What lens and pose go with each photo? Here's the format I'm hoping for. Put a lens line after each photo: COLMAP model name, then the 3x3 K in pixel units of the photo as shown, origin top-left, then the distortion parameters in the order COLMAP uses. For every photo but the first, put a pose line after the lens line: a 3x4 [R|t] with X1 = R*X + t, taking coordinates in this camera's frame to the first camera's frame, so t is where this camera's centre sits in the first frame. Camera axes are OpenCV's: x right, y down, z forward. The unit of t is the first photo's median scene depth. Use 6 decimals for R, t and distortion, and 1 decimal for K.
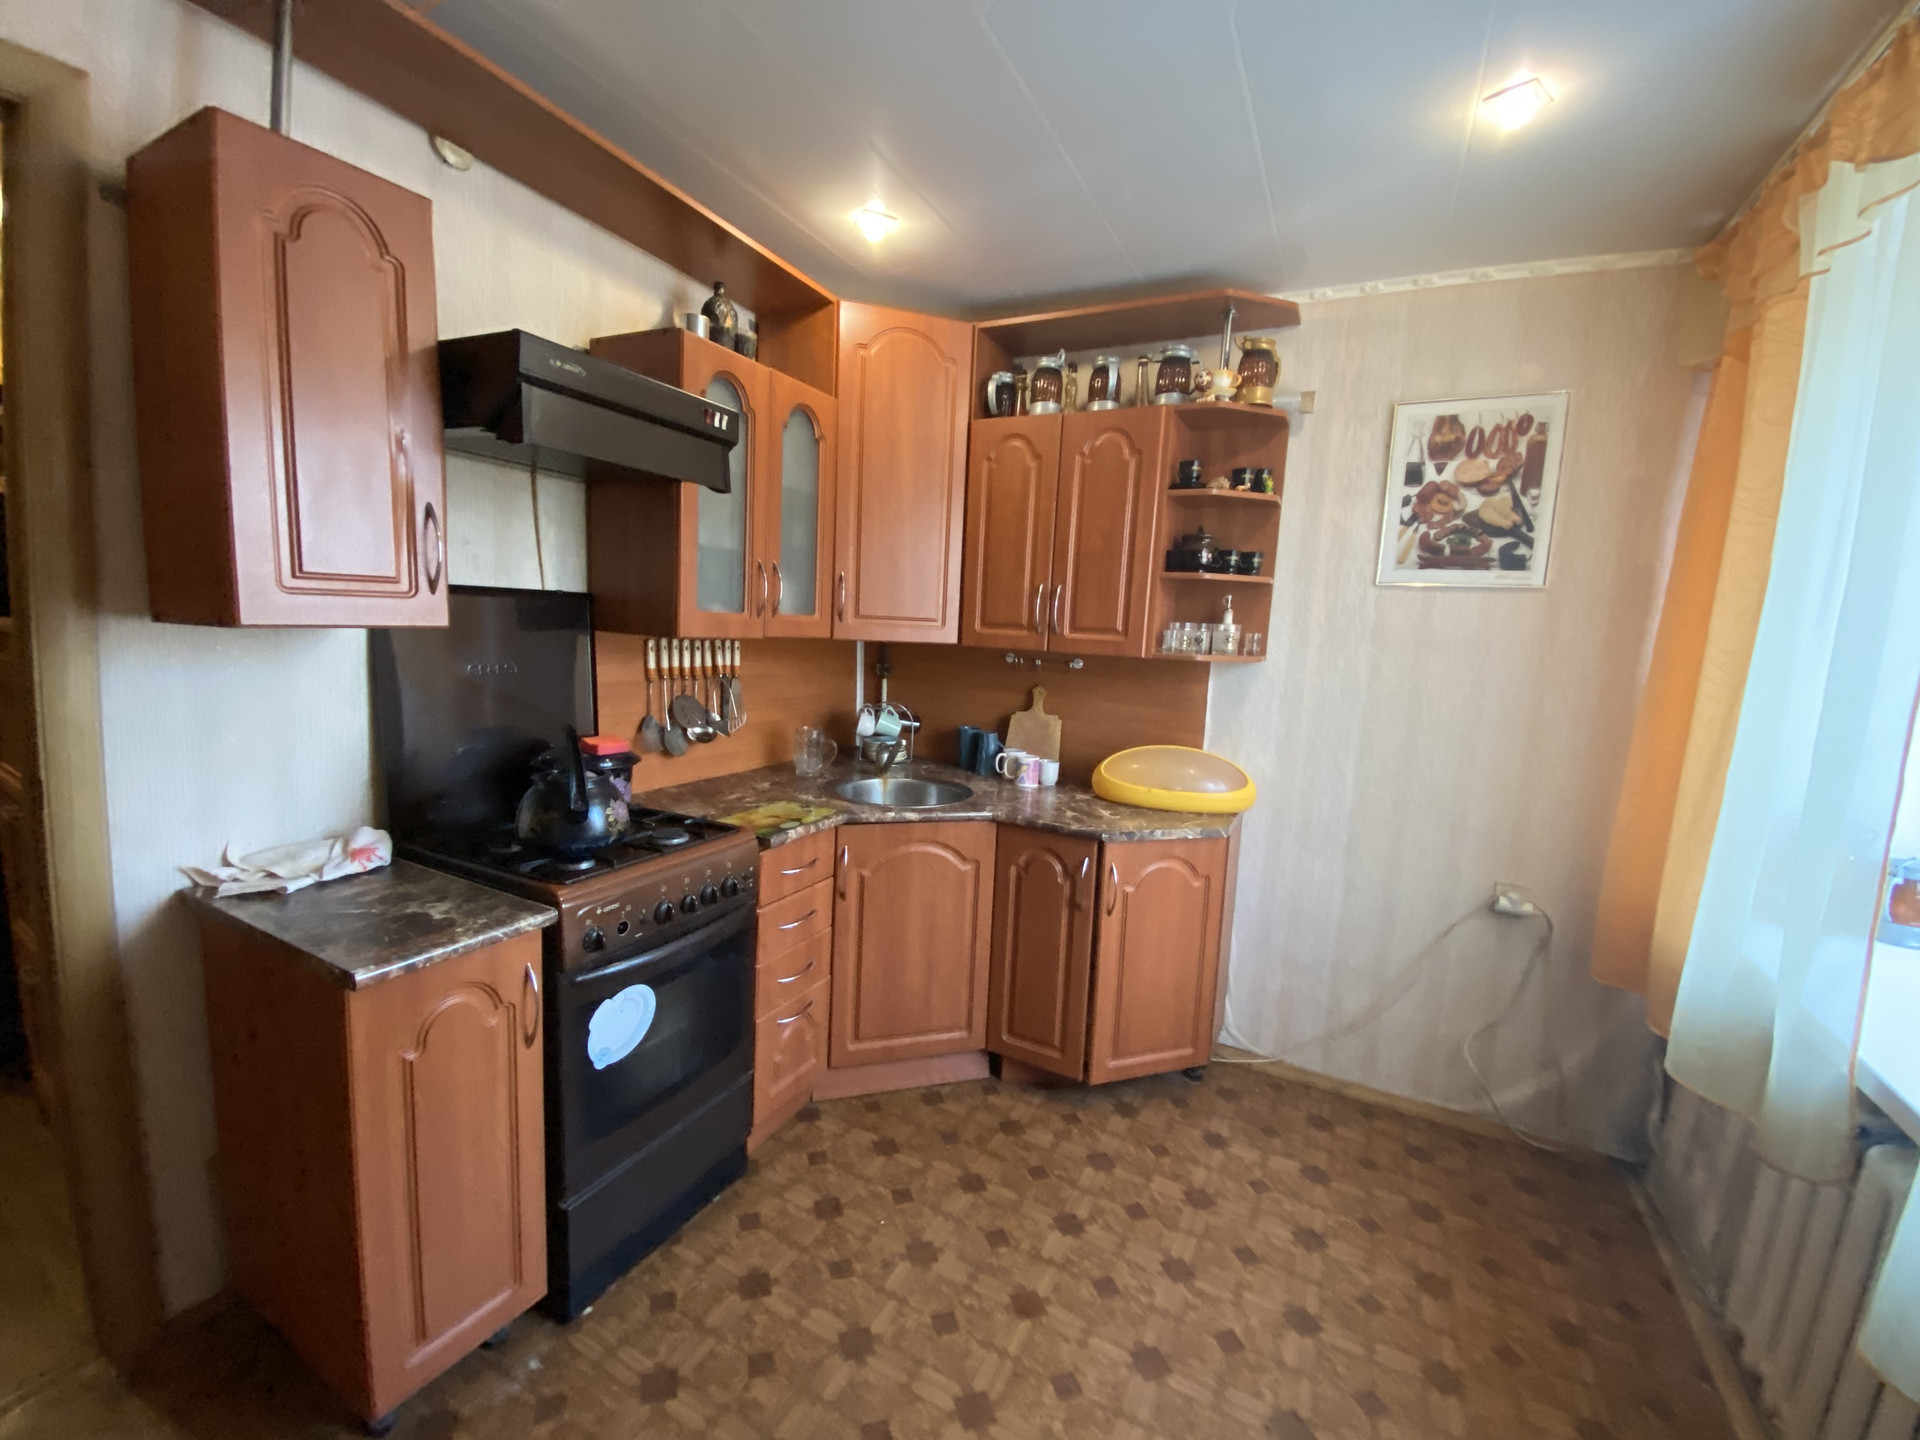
lens RADIAL K [[772.6, 0, 955.0], [0, 772.6, 718.5], [0, 0, 1]] dist [-0.023959, -0.001062]
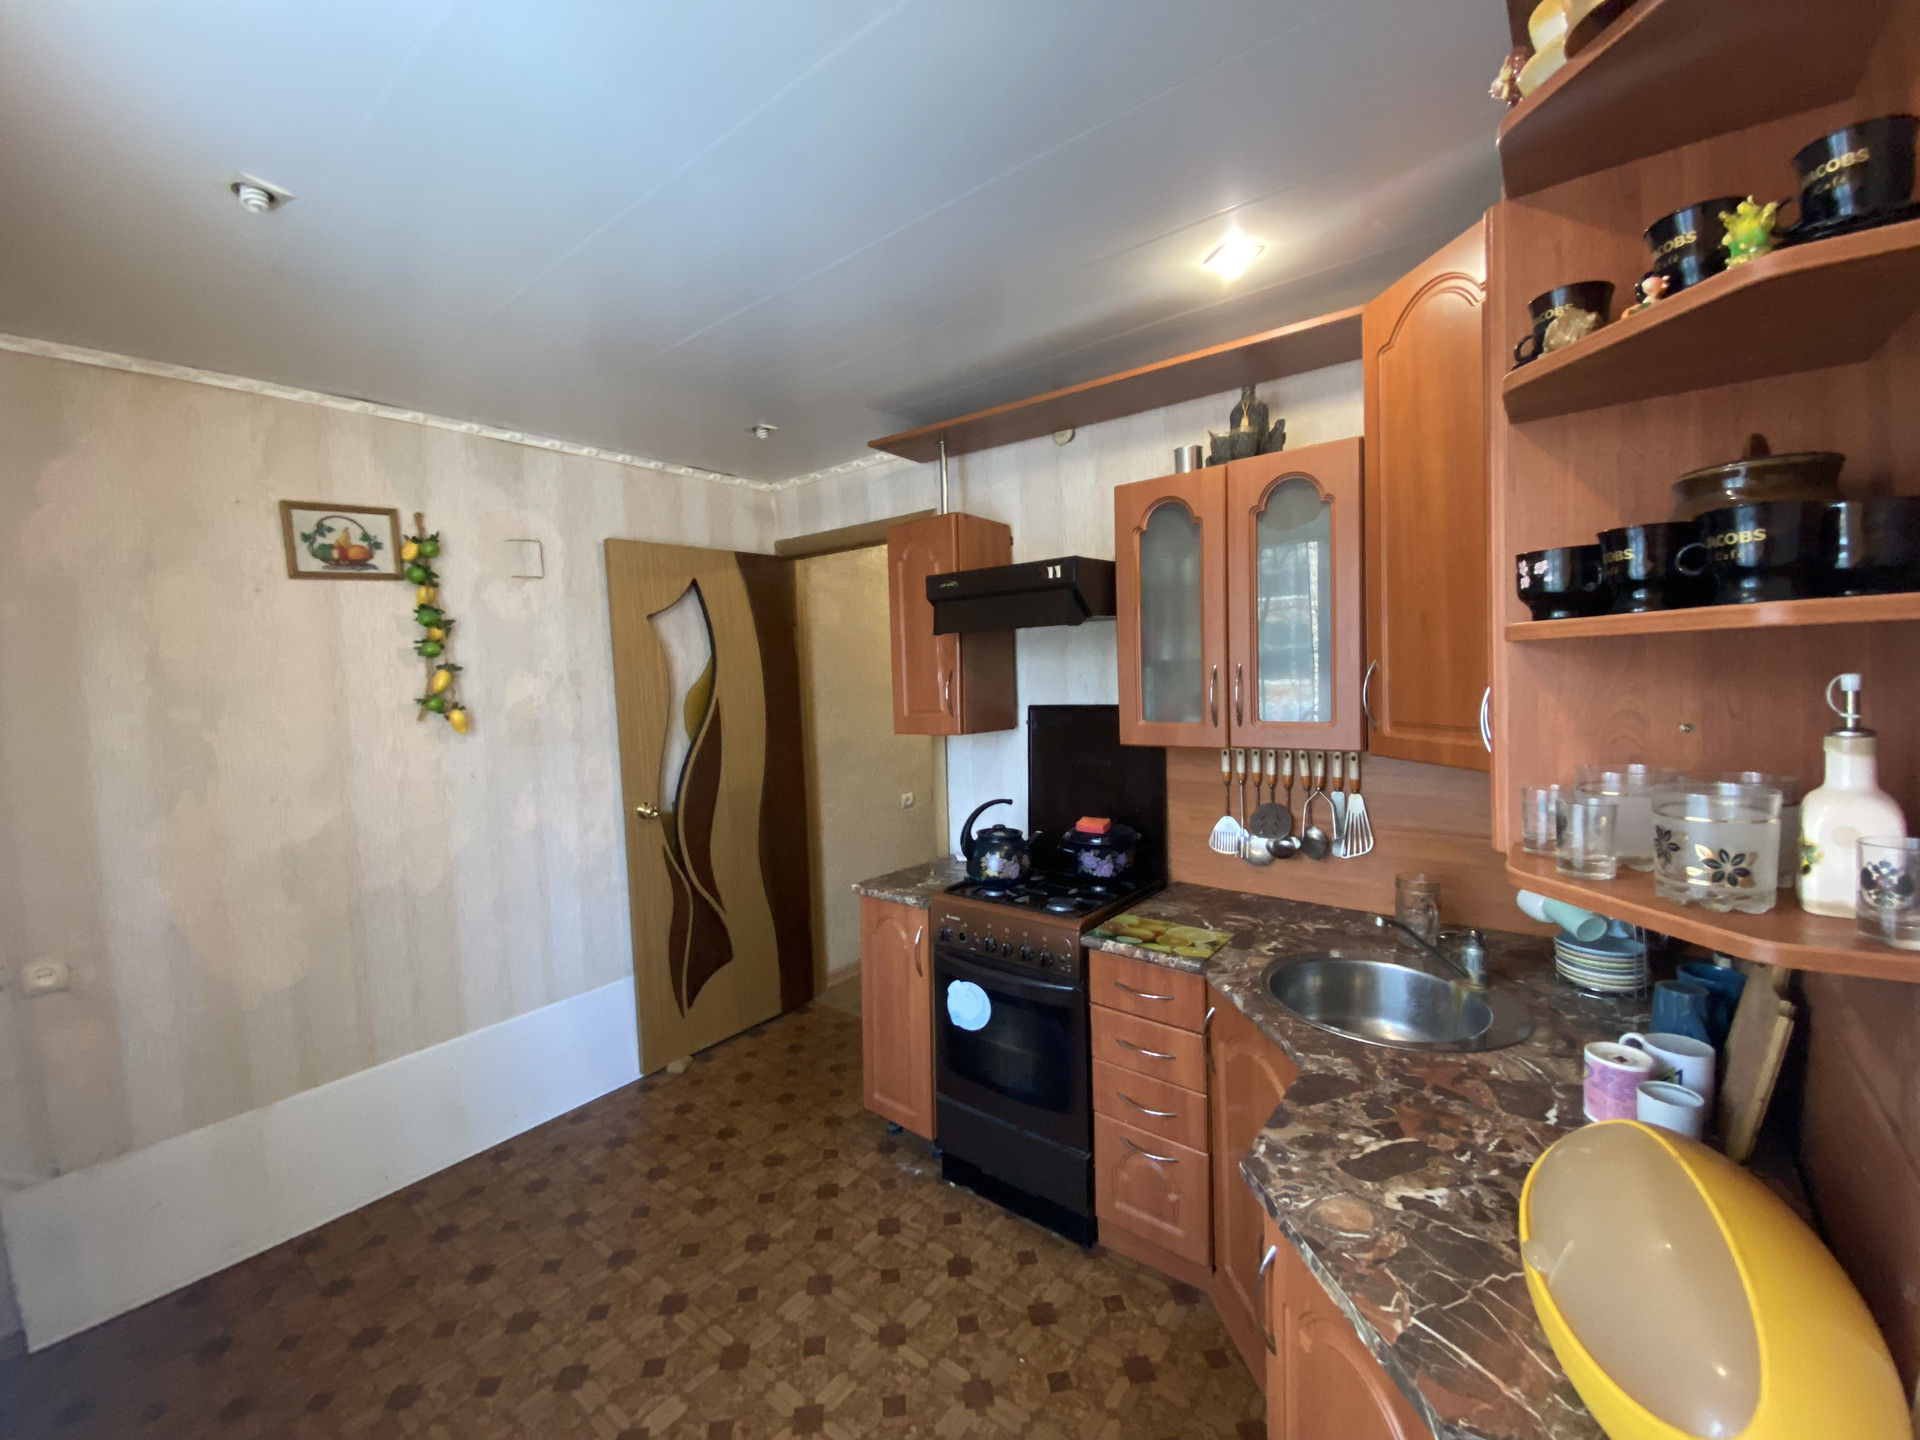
lens RADIAL K [[772.6, 0, 958.1], [0, 772.6, 710.6], [0, 0, 1]] dist [-0.023959, -0.001062]
pose [[-0.193511, 0.000697, -0.981098, 0.910999], [-0.111627, 0.993490, 0.022723, -0.172651], [0.974727, 0.113914, -0.192174, 1.084752]]
